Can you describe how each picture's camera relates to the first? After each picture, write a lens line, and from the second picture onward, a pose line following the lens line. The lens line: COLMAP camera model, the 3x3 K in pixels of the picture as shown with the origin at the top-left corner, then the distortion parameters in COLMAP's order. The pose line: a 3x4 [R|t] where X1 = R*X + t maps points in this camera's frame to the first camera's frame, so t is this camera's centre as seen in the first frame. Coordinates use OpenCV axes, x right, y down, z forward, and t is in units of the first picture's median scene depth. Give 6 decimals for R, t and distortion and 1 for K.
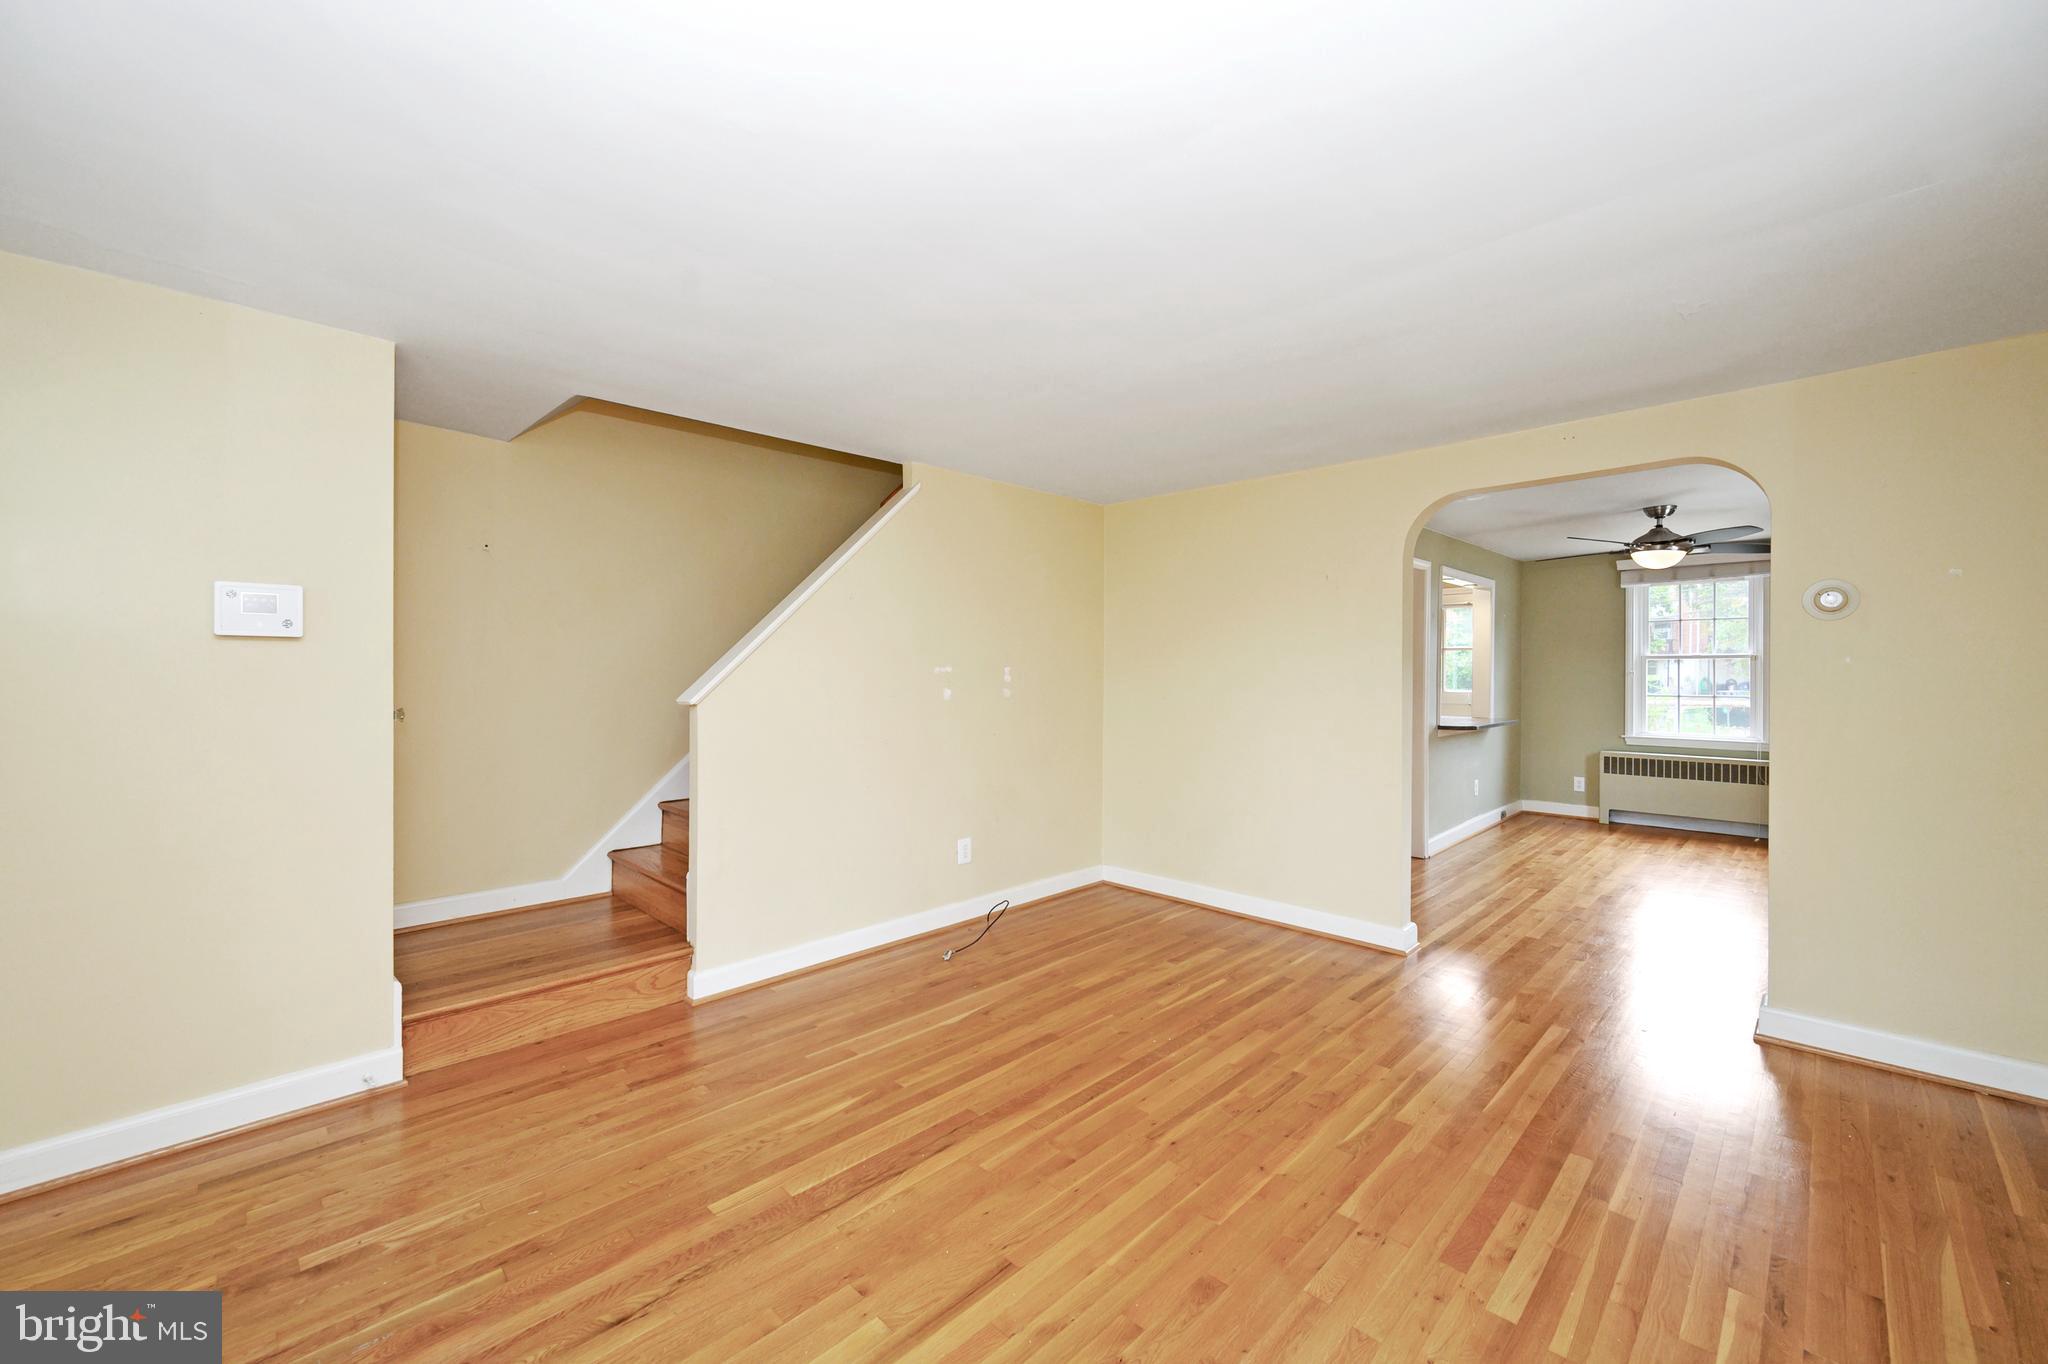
lens RADIAL K [[817.4, 0, 1022.5], [0, 817.4, 672.3], [0, 0, 1]] dist [0.000392, 0.000033]
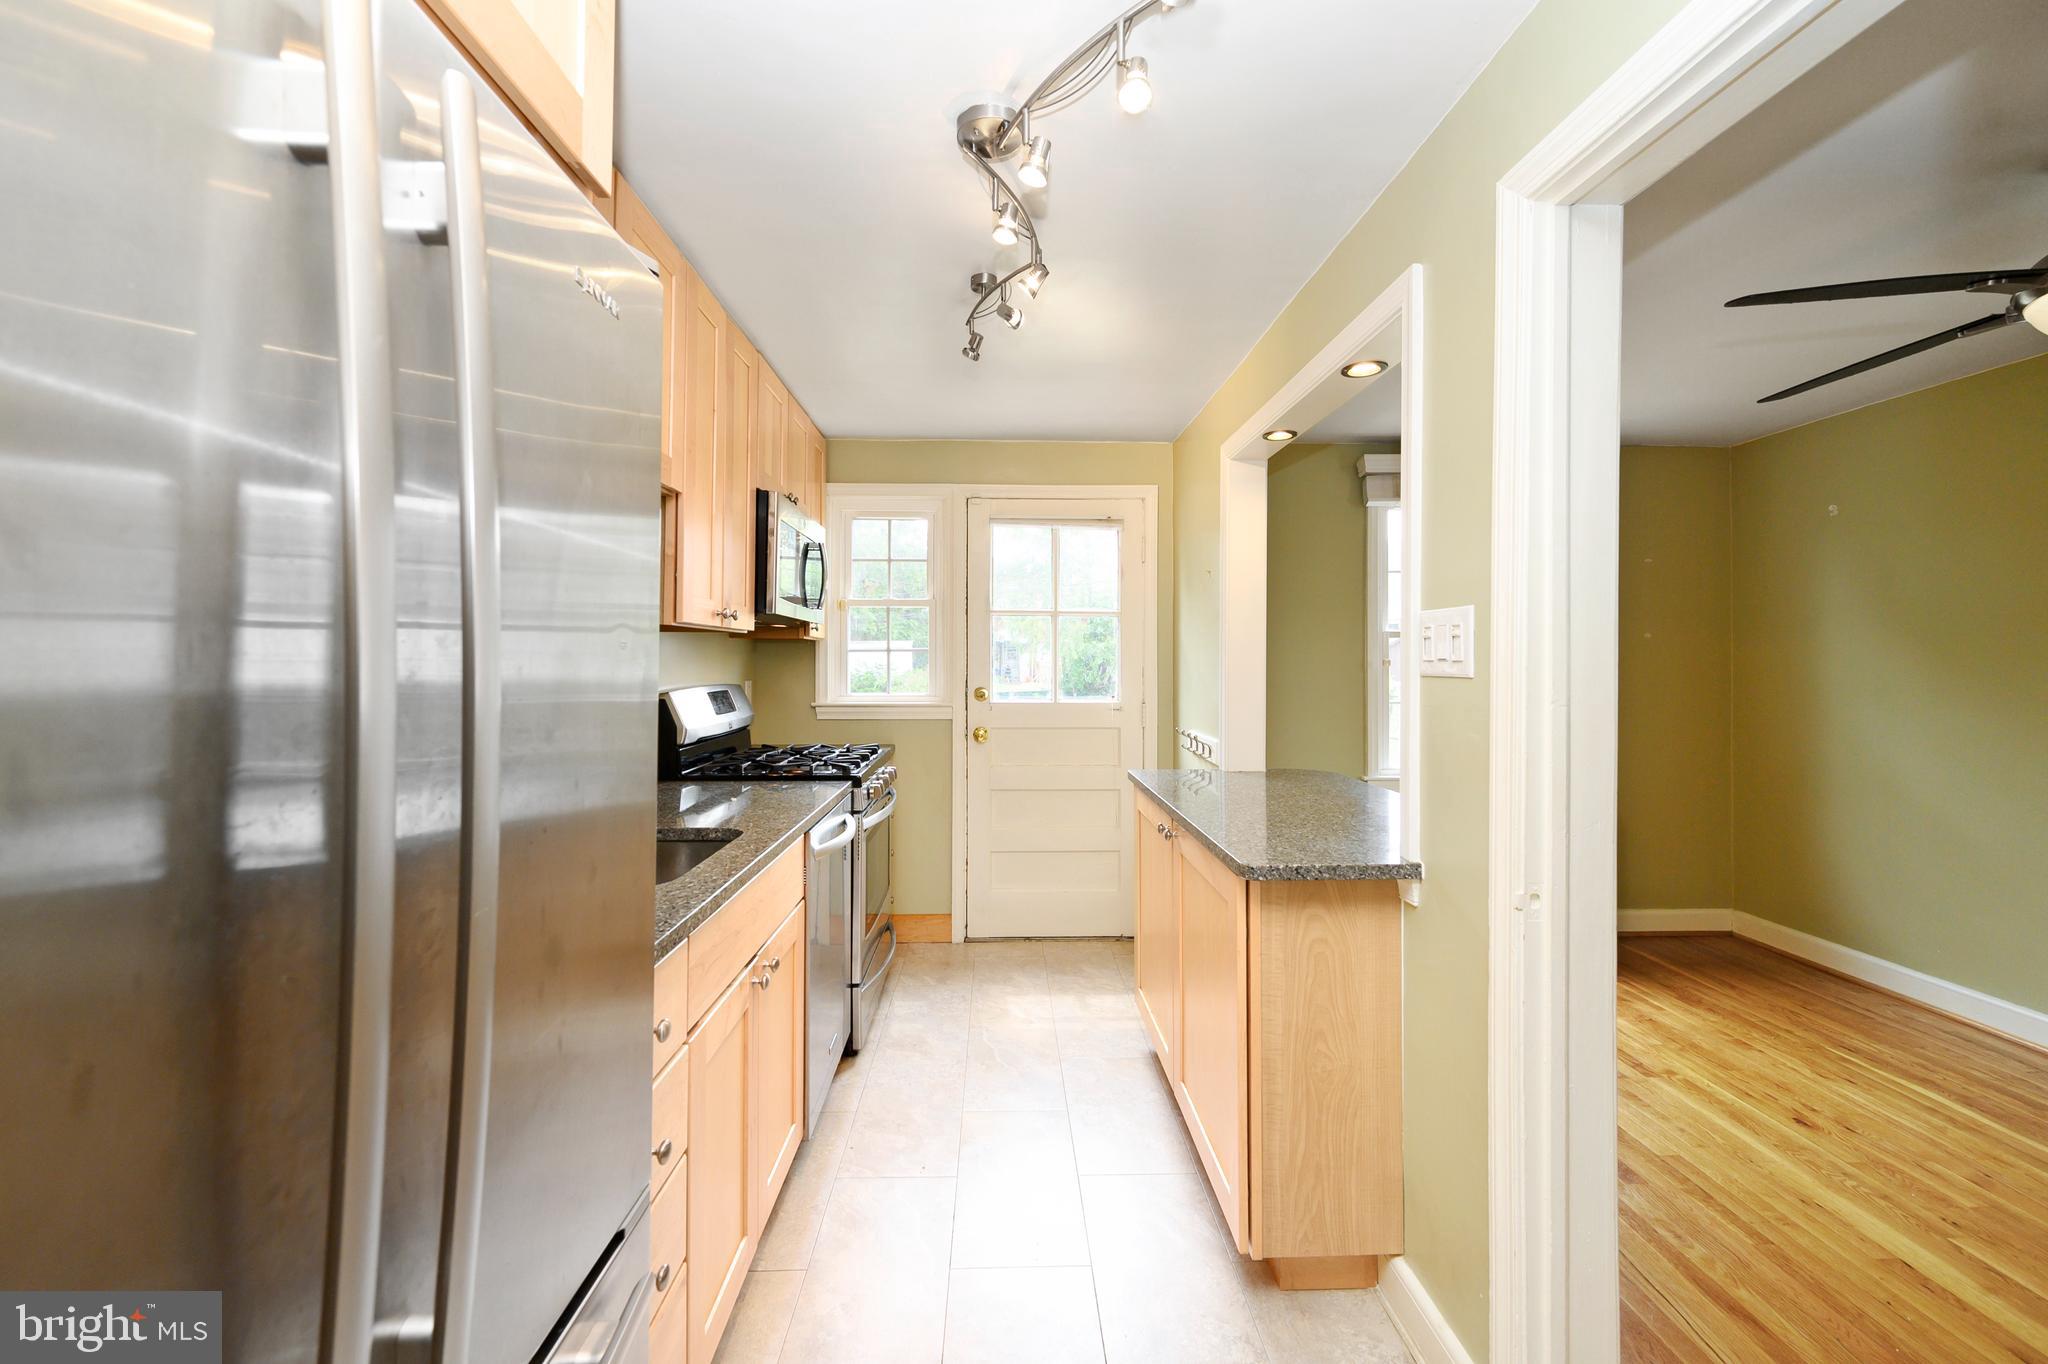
lens RADIAL K [[817.4, 0, 1021.6], [0, 817.4, 654.0], [0, 0, 1]] dist [0.000392, 0.000033]
pose [[0.685027, 0.004888, 0.728501, 0.178800], [-0.000620, 0.999981, -0.006127, -0.001391], [-0.728518, 0.003746, 0.685017, 0.796208]]
